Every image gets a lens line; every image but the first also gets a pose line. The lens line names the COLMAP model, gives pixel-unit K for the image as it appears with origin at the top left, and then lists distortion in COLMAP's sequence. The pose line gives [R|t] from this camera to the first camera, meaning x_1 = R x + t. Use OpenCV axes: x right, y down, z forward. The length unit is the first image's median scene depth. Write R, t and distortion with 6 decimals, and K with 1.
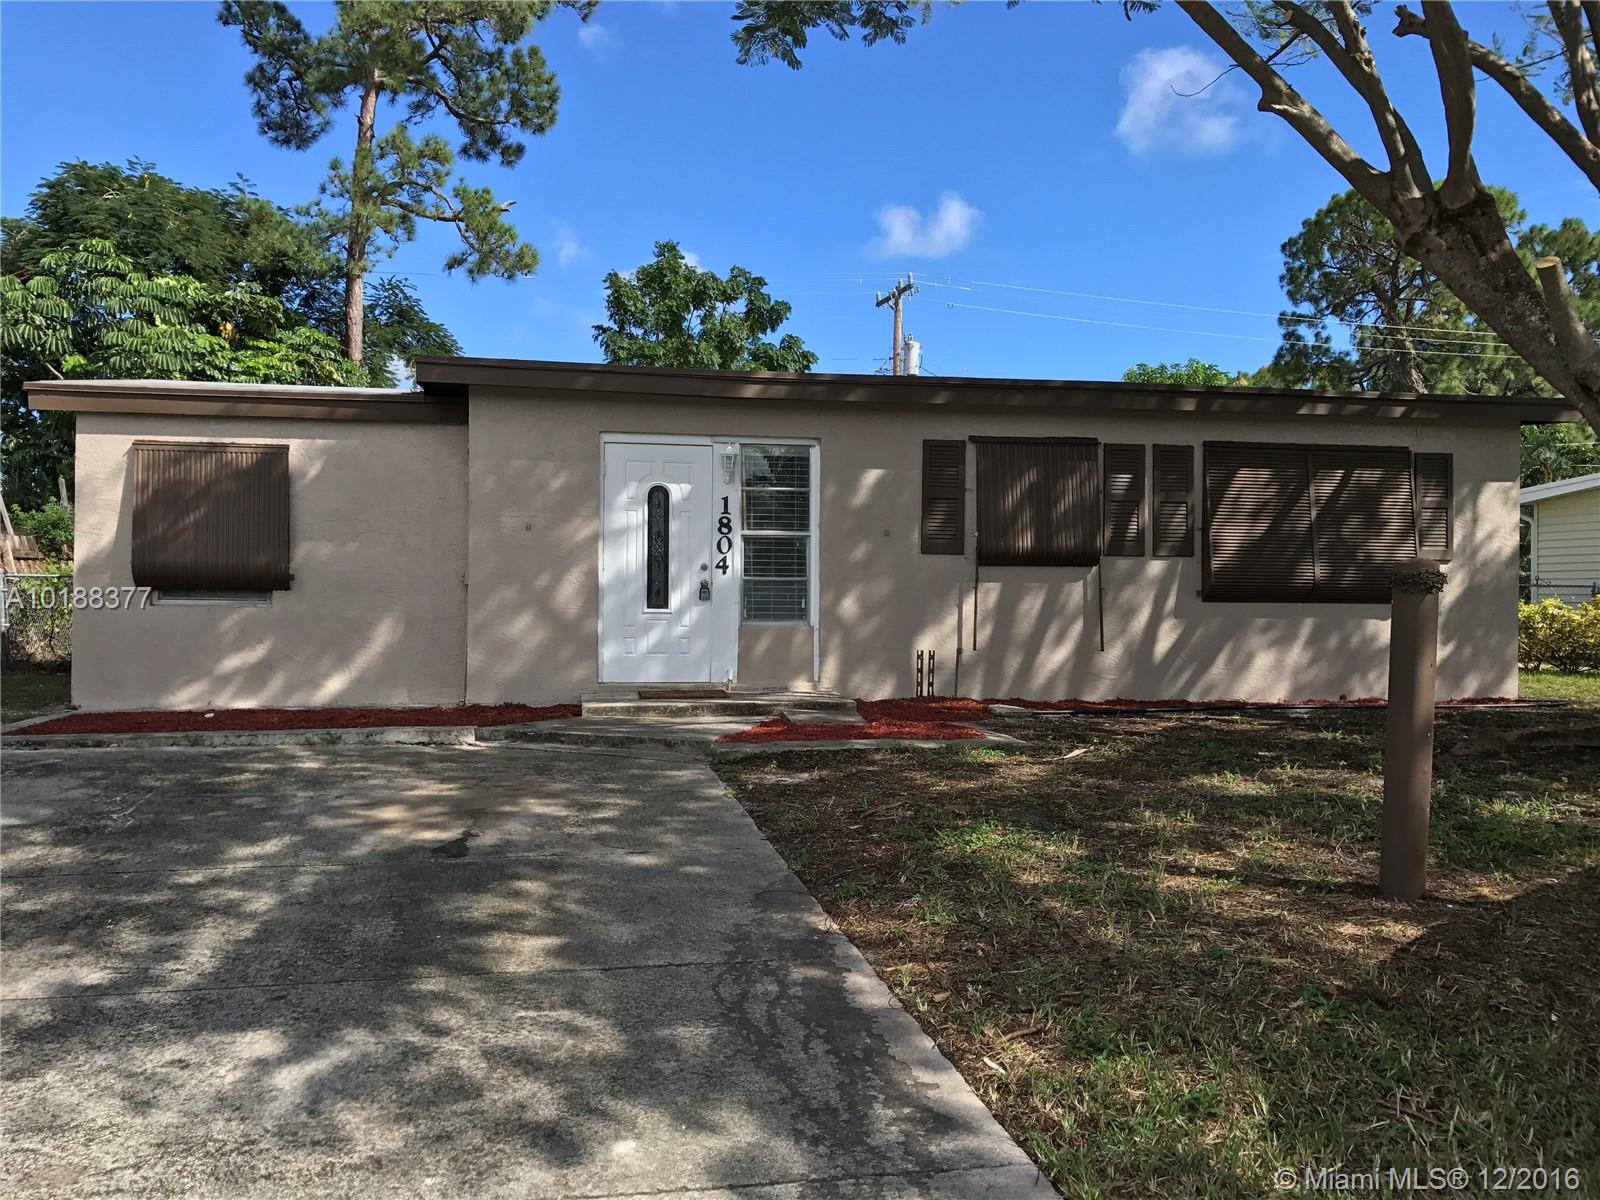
lens RADIAL K [[1303.1, 0, 800.0], [0, 1303.1, 600.0], [0, 0, 1]] dist [0.061867, -0.080343]
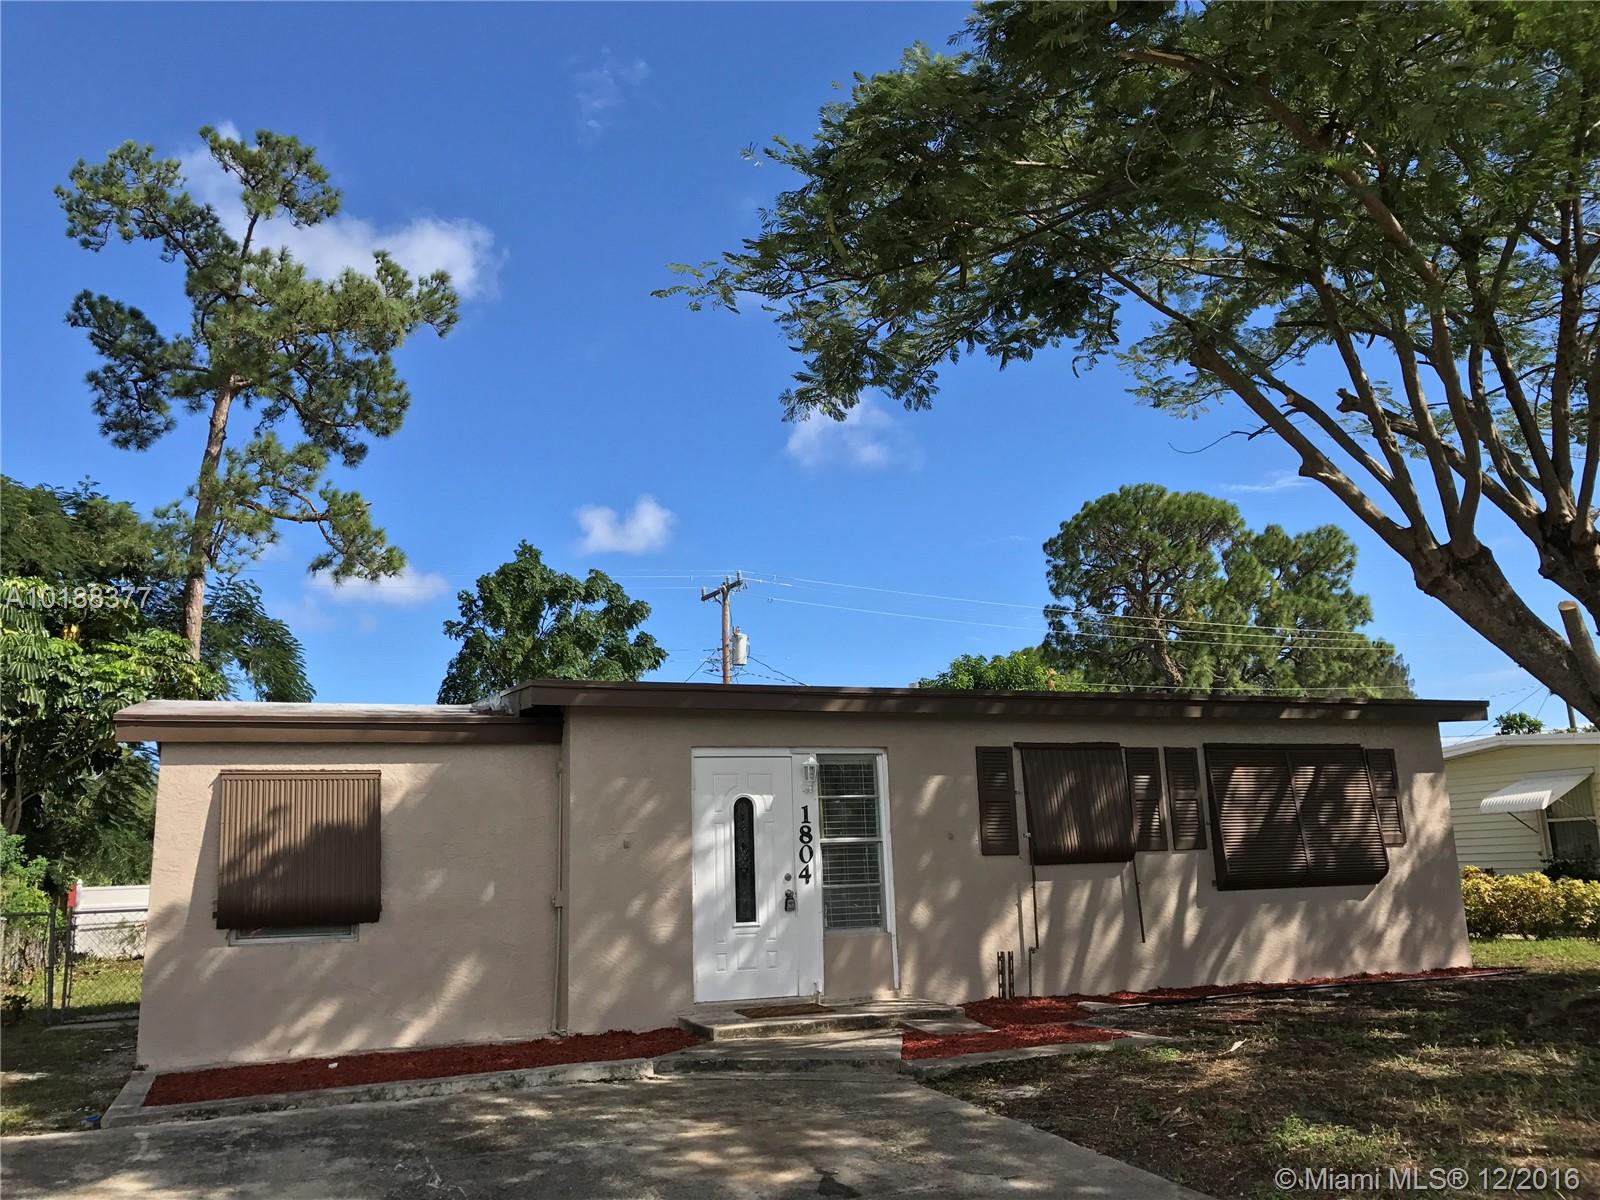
lens RADIAL K [[1323.1, 0, 800.0], [0, 1323.1, 600.0], [0, 0, 1]] dist [0.010592, 0.000485]
pose [[0.978483, 0.000753, 0.206327, -0.262271], [0.042768, 0.977535, -0.206391, -0.022352], [-0.201847, 0.210774, 0.956469, -0.033357]]
